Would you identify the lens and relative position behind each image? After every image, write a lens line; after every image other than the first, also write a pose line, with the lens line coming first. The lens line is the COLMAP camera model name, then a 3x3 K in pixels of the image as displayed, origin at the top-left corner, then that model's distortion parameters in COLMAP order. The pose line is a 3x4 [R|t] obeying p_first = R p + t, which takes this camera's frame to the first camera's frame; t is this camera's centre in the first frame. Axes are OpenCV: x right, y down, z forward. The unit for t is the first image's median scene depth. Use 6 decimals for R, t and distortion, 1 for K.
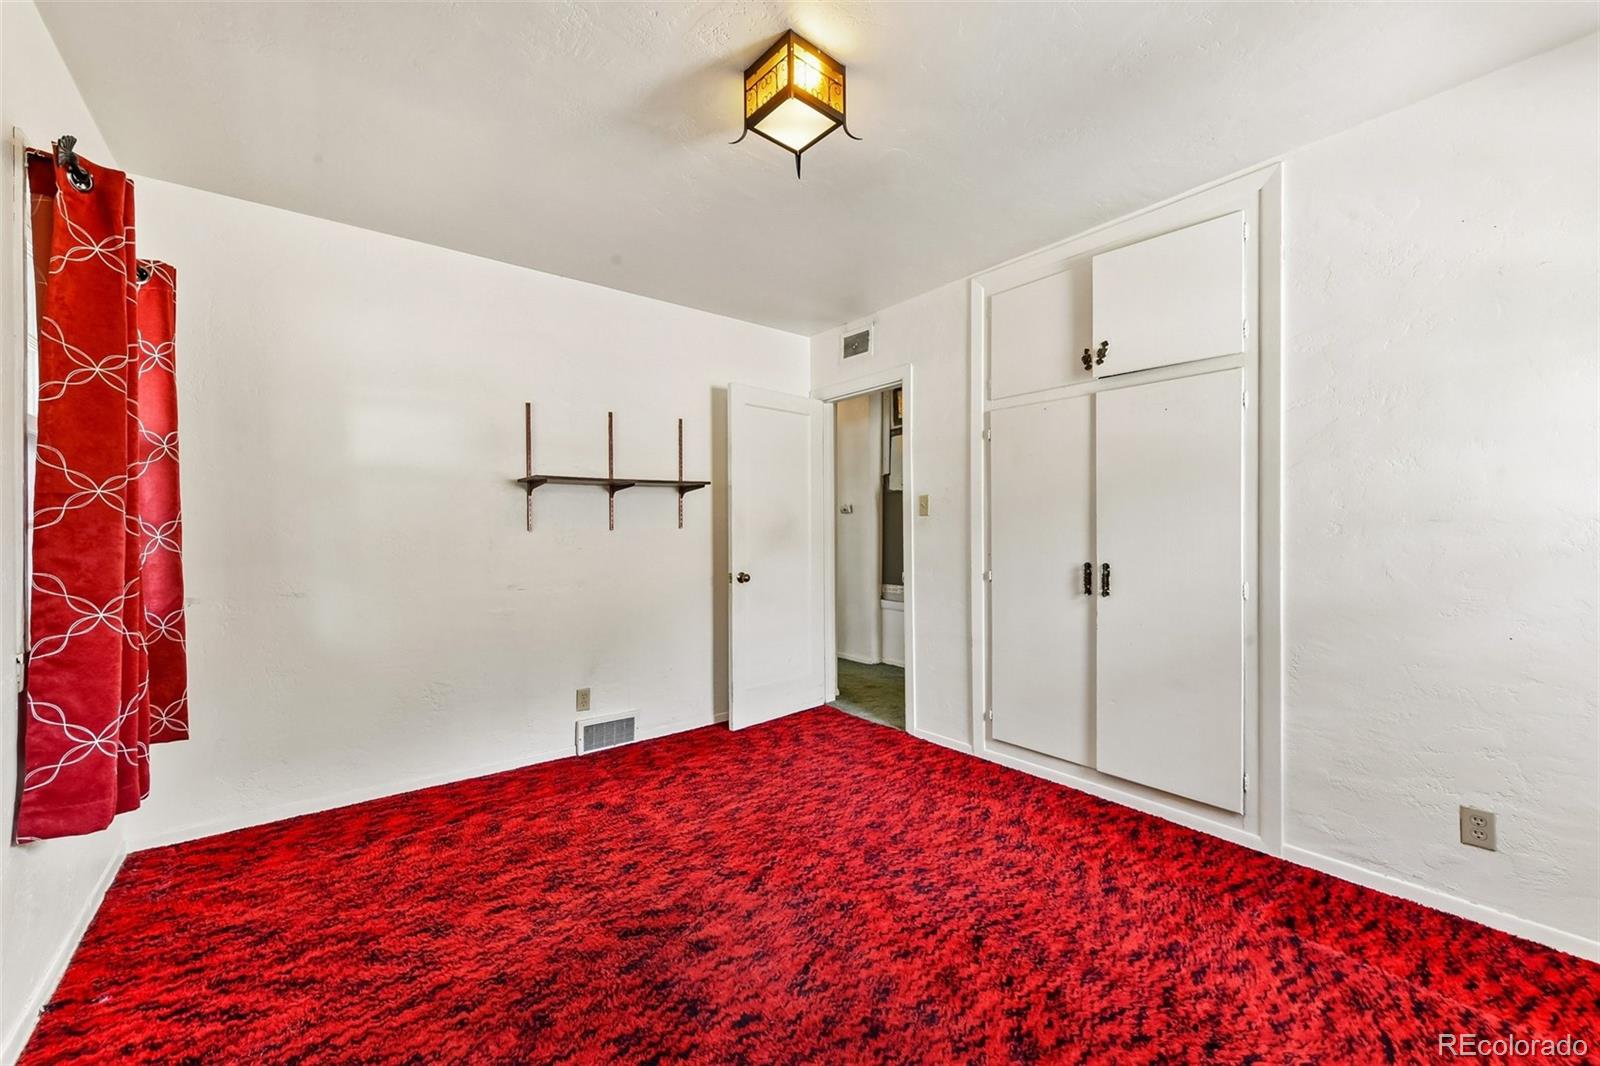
lens RADIAL K [[620.1, 0, 805.0], [0, 620.1, 533.7], [0, 0, 1]] dist [0.002922, 0.000080]
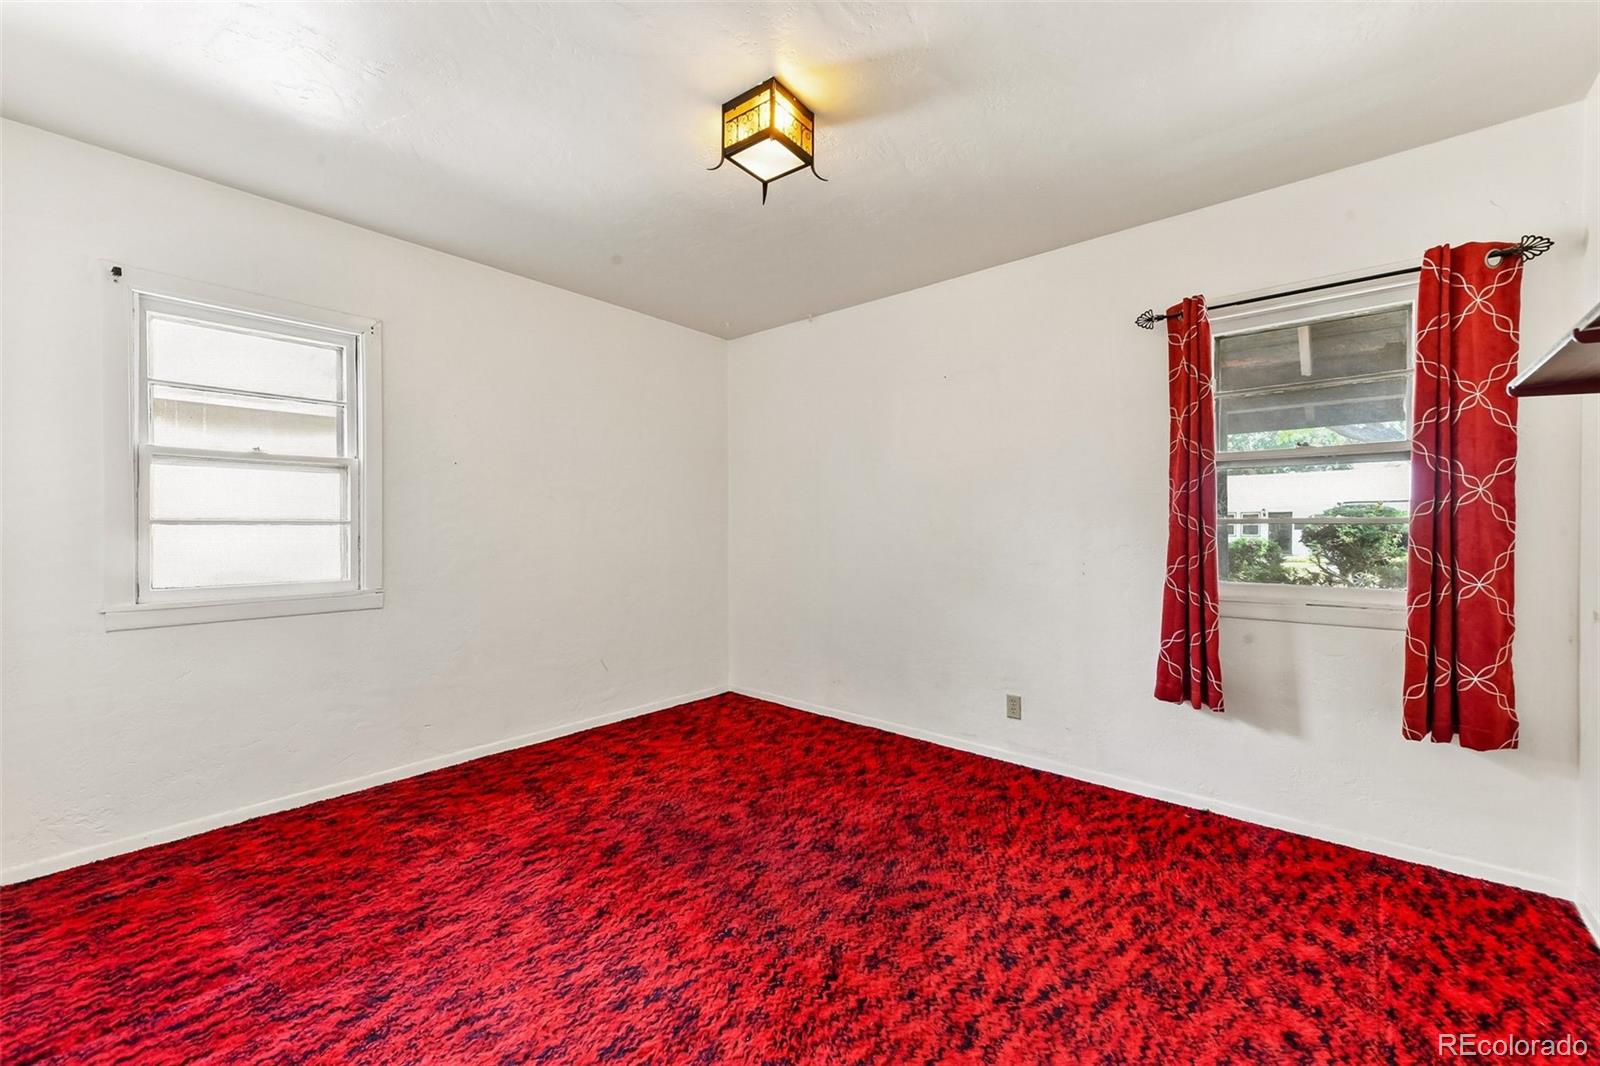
lens RADIAL K [[642.8, 0, 813.0], [0, 642.8, 520.4], [0, 0, 1]] dist [0.006492, -0.000264]
pose [[-0.978753, 0.002485, -0.205027, 0.133132], [0.003530, 0.999983, -0.004731, -0.009696], [0.205012, -0.005354, -0.978745, 1.955285]]
